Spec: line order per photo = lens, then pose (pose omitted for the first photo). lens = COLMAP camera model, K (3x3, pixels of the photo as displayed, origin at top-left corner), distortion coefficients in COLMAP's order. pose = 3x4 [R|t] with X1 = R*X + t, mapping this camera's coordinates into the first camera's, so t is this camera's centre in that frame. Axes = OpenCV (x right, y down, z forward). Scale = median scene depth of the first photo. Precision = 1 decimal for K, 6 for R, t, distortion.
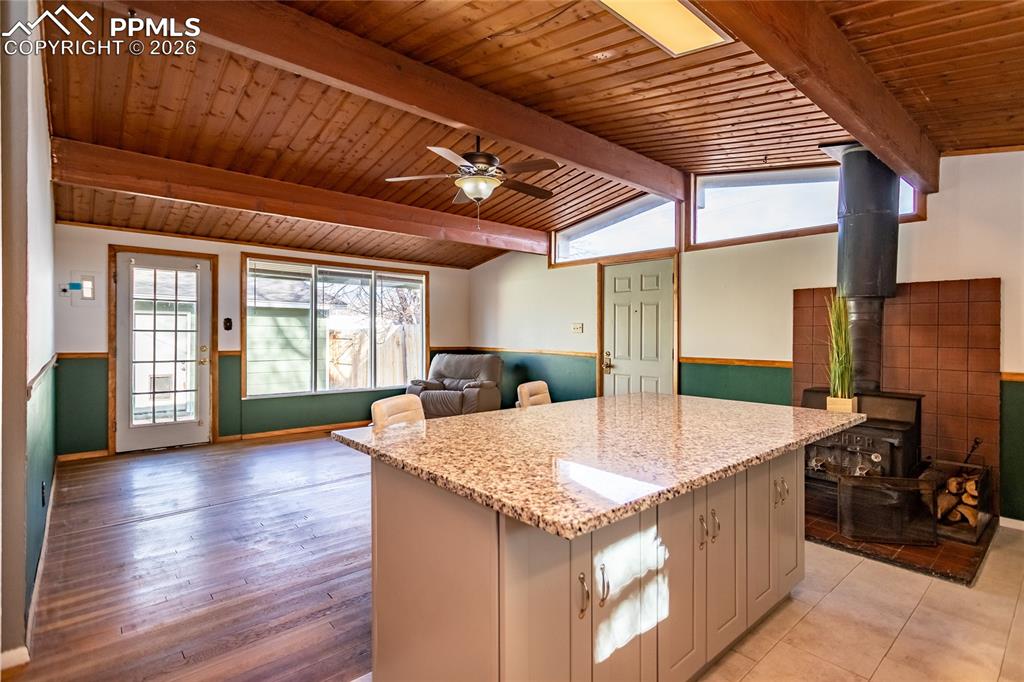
lens RADIAL K [[491.7, 0, 506.9], [0, 491.7, 334.0], [0, 0, 1]] dist [0.012303, 0.000496]
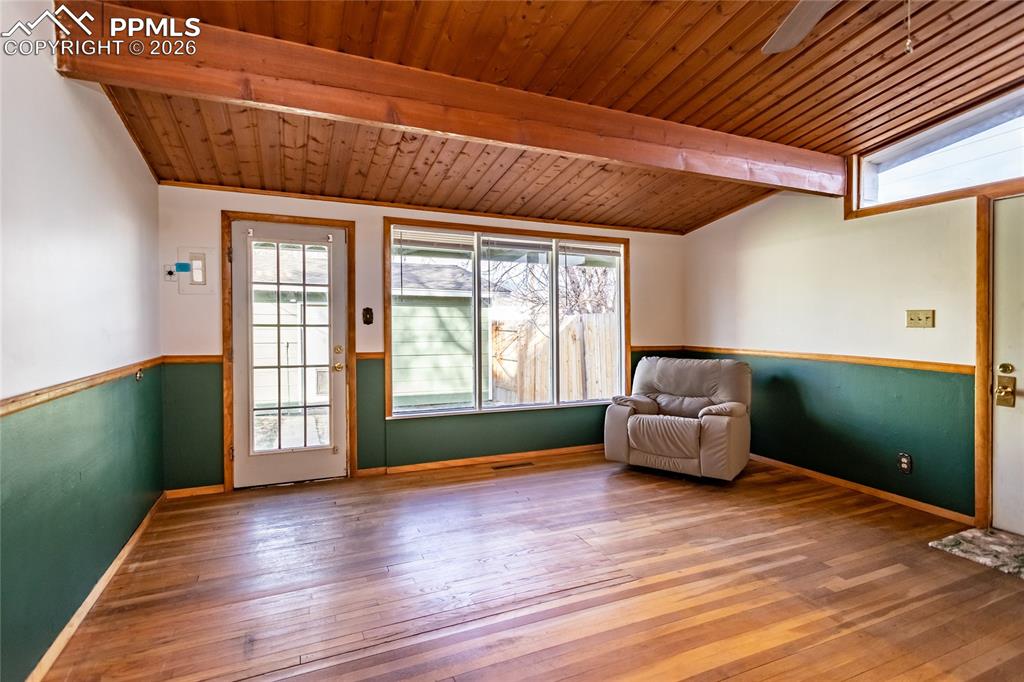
lens RADIAL K [[501.3, 0, 524.5], [0, 501.3, 332.6], [0, 0, 1]] dist [-0.001217, 0.000654]
pose [[0.962180, 0.002135, -0.272407, -0.137489], [0.002638, 0.999849, 0.017155, -0.007399], [0.272403, -0.017225, 0.962029, 0.344291]]
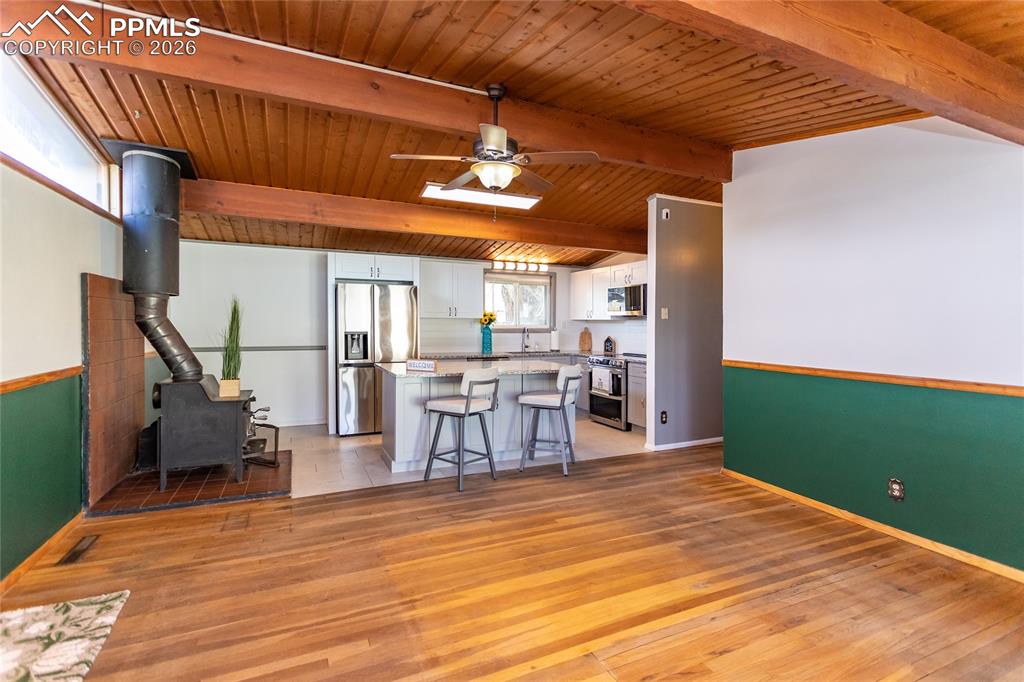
lens RADIAL K [[480.0, 0, 526.5], [0, 480.0, 323.8], [0, 0, 1]] dist [-0.001339, -0.000063]
pose [[-0.966729, -0.018118, 0.255161, -0.200685], [-0.017566, 0.999836, 0.004441, -0.017864], [-0.255200, -0.000189, -0.966888, 1.142417]]
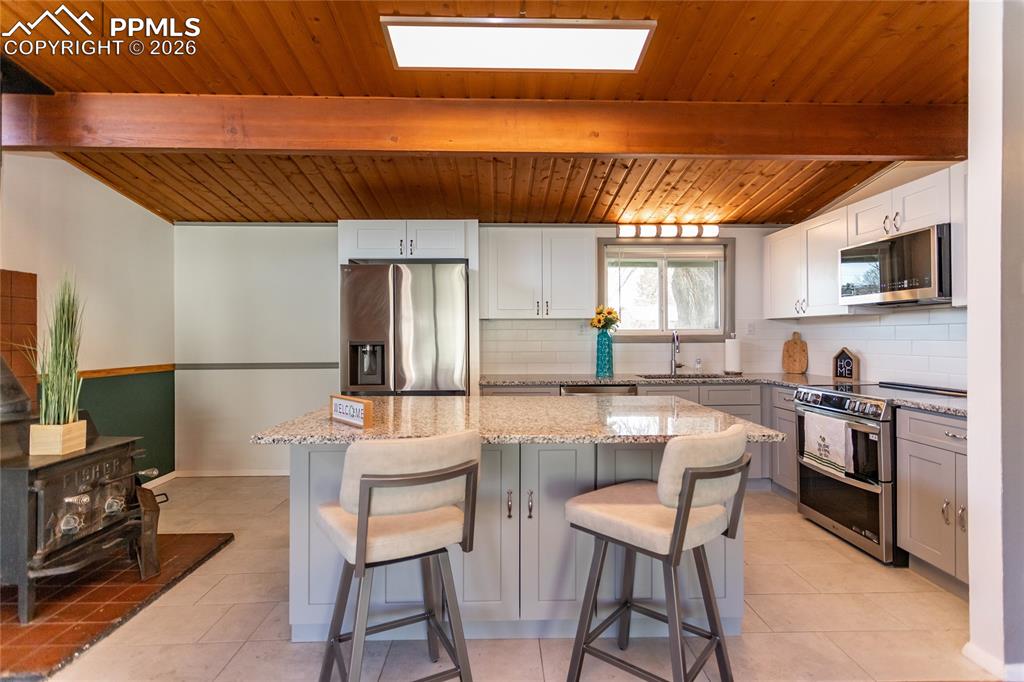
lens RADIAL K [[501.3, 0, 524.5], [0, 501.3, 332.6], [0, 0, 1]] dist [-0.001217, 0.000654]
pose [[-0.790705, -0.000535, 0.612197, -0.160760], [-0.002412, 0.999995, -0.002241, -0.000604], [-0.612193, -0.003248, -0.790702, 0.649771]]
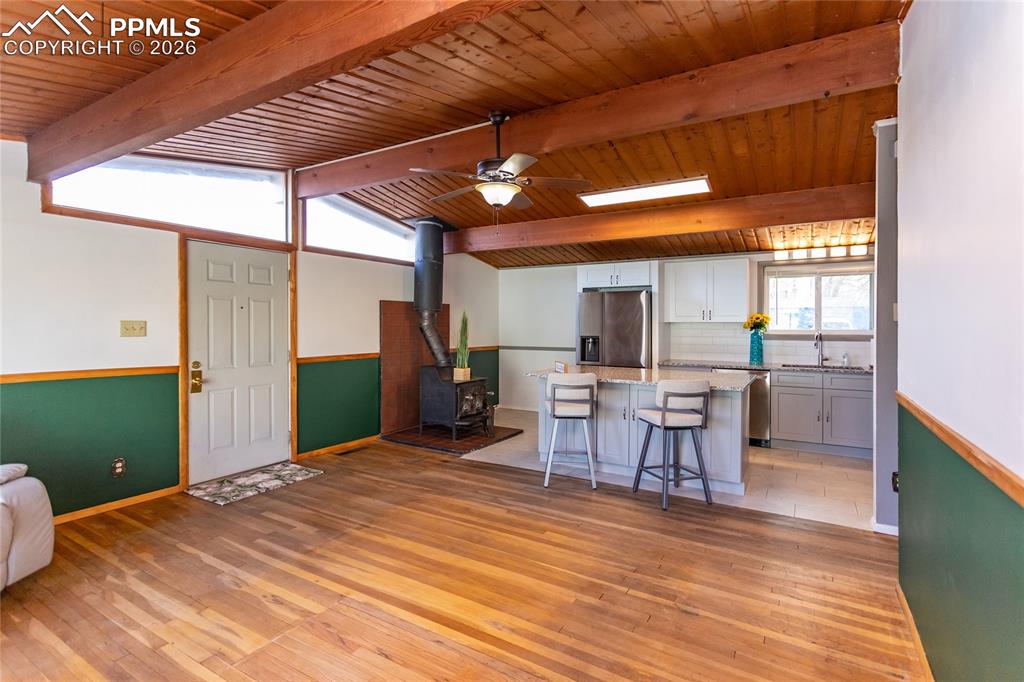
lens RADIAL K [[497.6, 0, 509.9], [0, 497.6, 323.9], [0, 0, 1]] dist [0.001785, 0.000590]
pose [[-0.323058, -0.006650, 0.946356, -0.624138], [-0.004634, 0.999974, 0.005445, -0.024241], [-0.946368, -0.002626, -0.323080, 0.802440]]
